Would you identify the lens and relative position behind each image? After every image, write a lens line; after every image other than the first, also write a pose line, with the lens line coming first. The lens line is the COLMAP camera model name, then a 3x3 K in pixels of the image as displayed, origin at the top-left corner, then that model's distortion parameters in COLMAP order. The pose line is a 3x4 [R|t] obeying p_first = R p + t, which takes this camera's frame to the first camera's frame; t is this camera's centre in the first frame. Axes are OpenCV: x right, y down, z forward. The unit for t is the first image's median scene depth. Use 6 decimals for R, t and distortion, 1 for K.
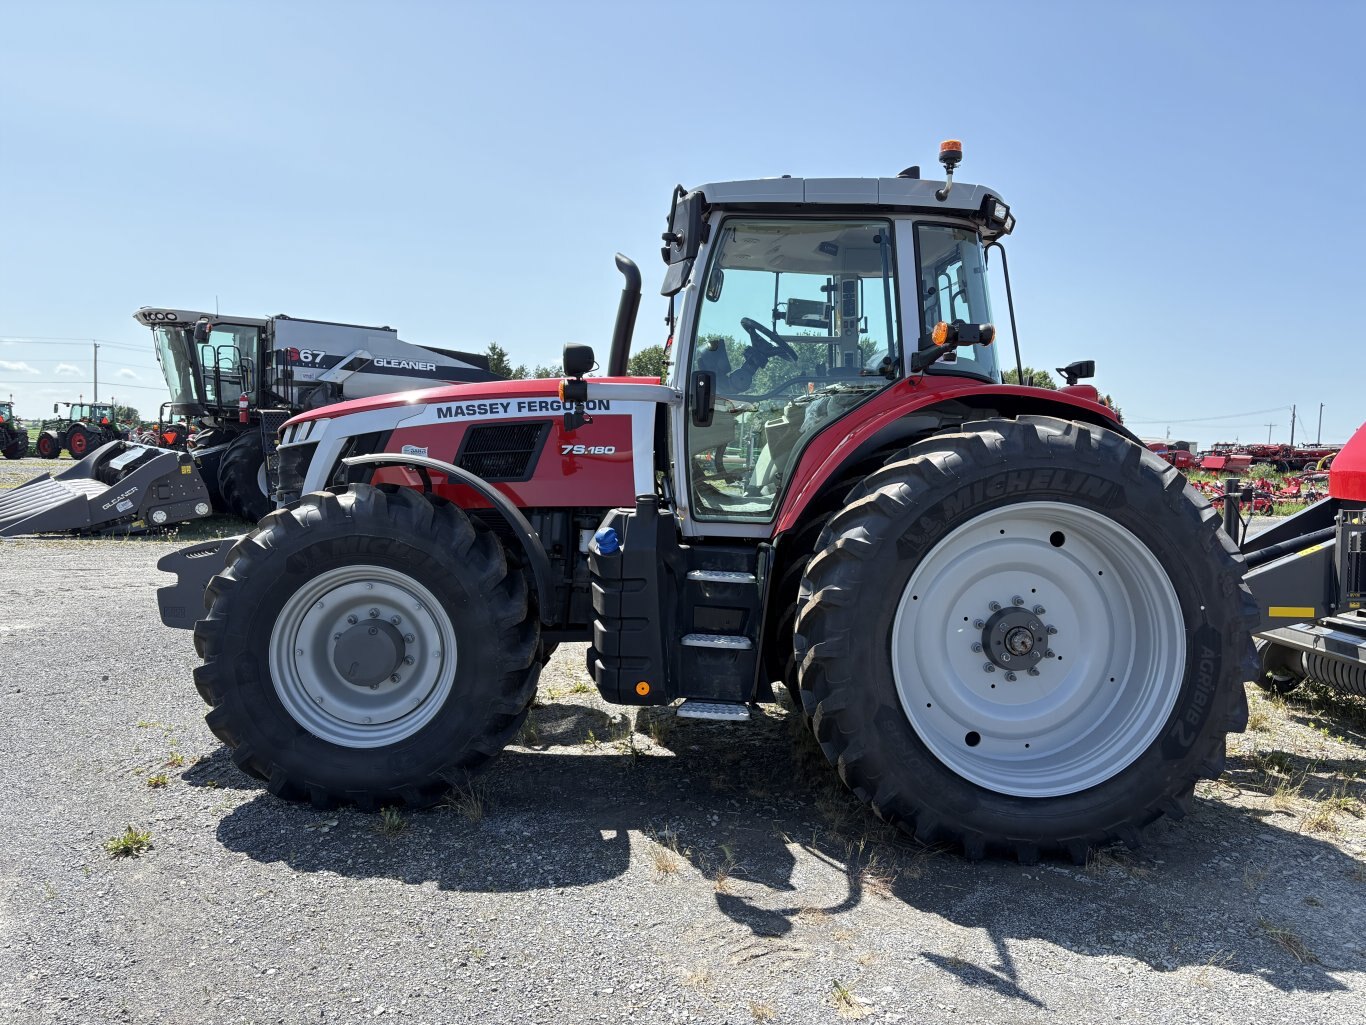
lens RADIAL K [[1025.4, 0, 678.6], [0, 1025.4, 523.6], [0, 0, 1]] dist [0.028604, -0.023756]
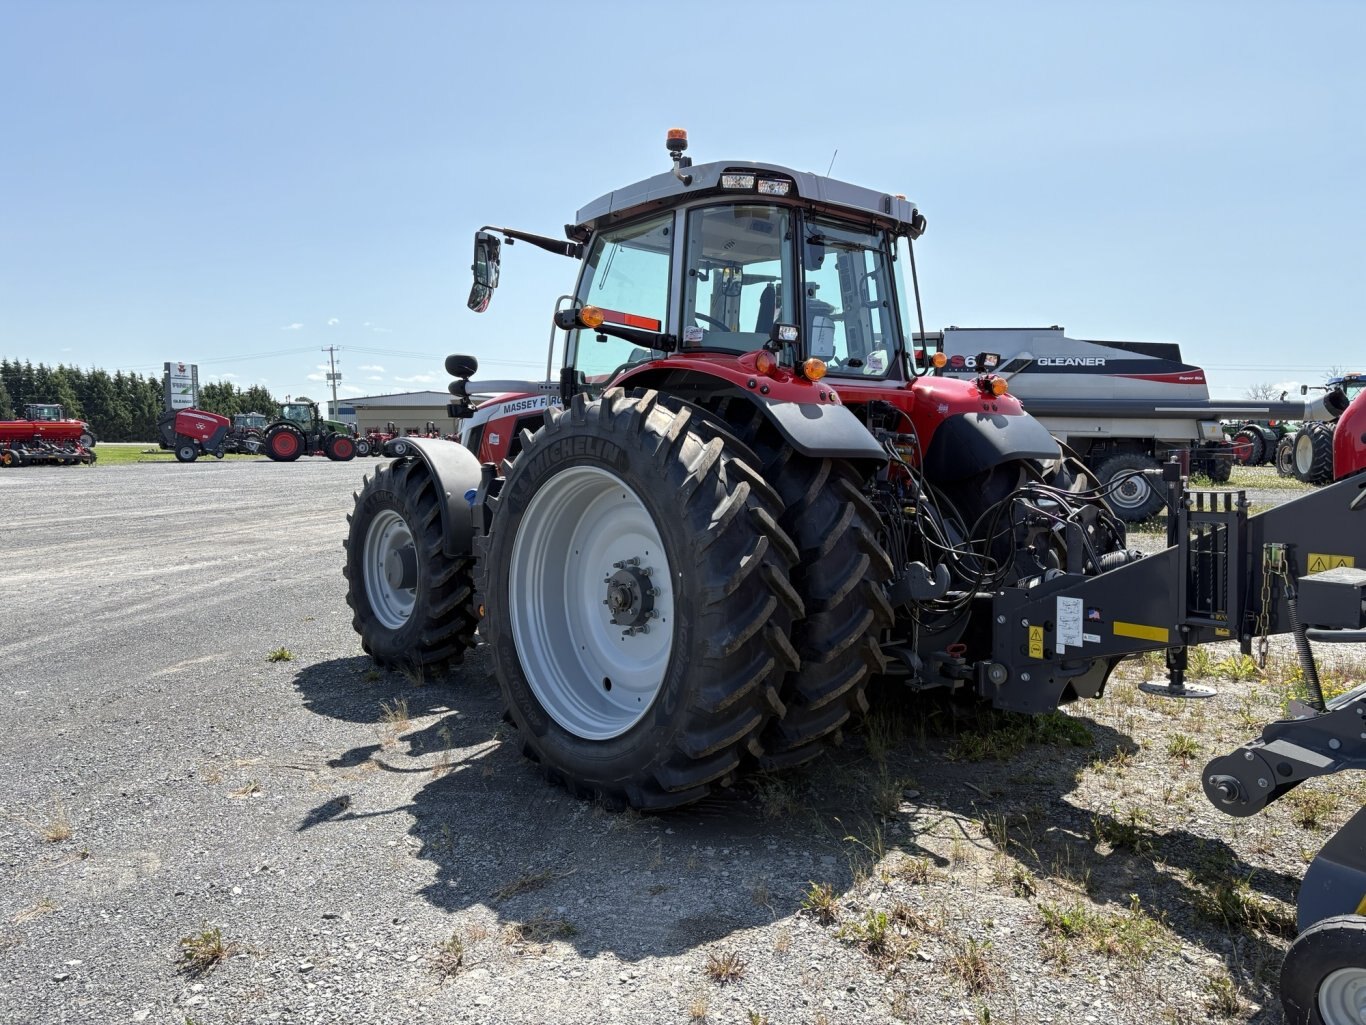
lens RADIAL K [[1025.4, 0, 677.8], [0, 1025.4, 510.3], [0, 0, 1]] dist [0.028604, -0.023756]
pose [[0.627361, 0.029620, -0.778165, 1.177813], [-0.045252, 0.998974, 0.001542, 0.018518], [0.777412, 0.034246, 0.628058, 0.364937]]
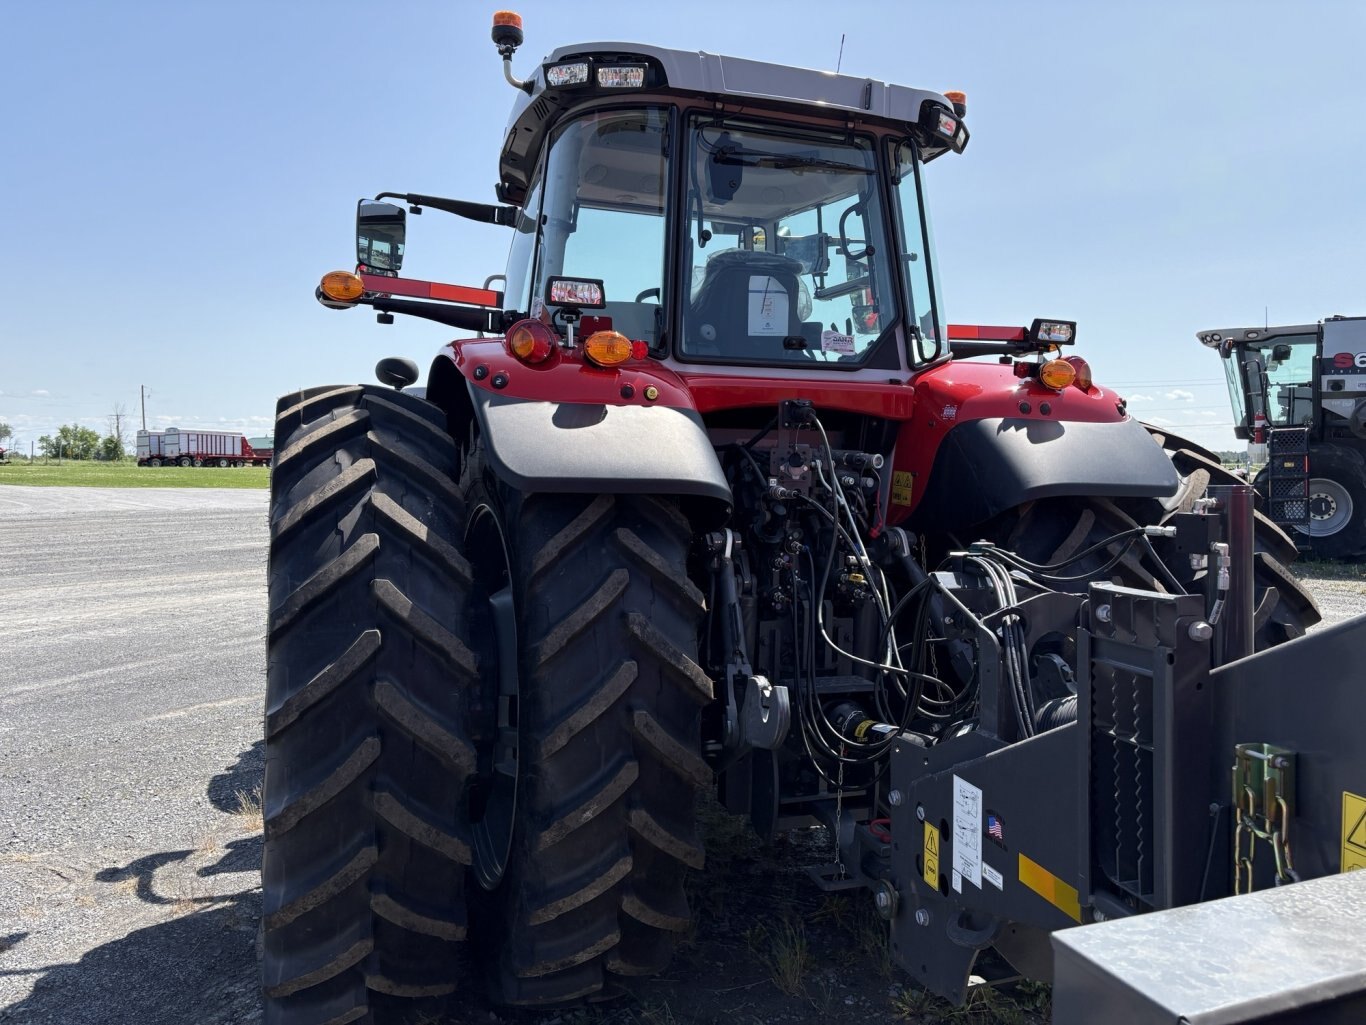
lens RADIAL K [[1025.4, 0, 689.3], [0, 1025.4, 499.6], [0, 0, 1]] dist [0.028604, -0.023756]
pose [[0.312900, 0.009957, -0.949734, 1.073052], [-0.063896, 0.997900, -0.010589, -0.031508], [0.947634, 0.063997, 0.312879, 0.970280]]
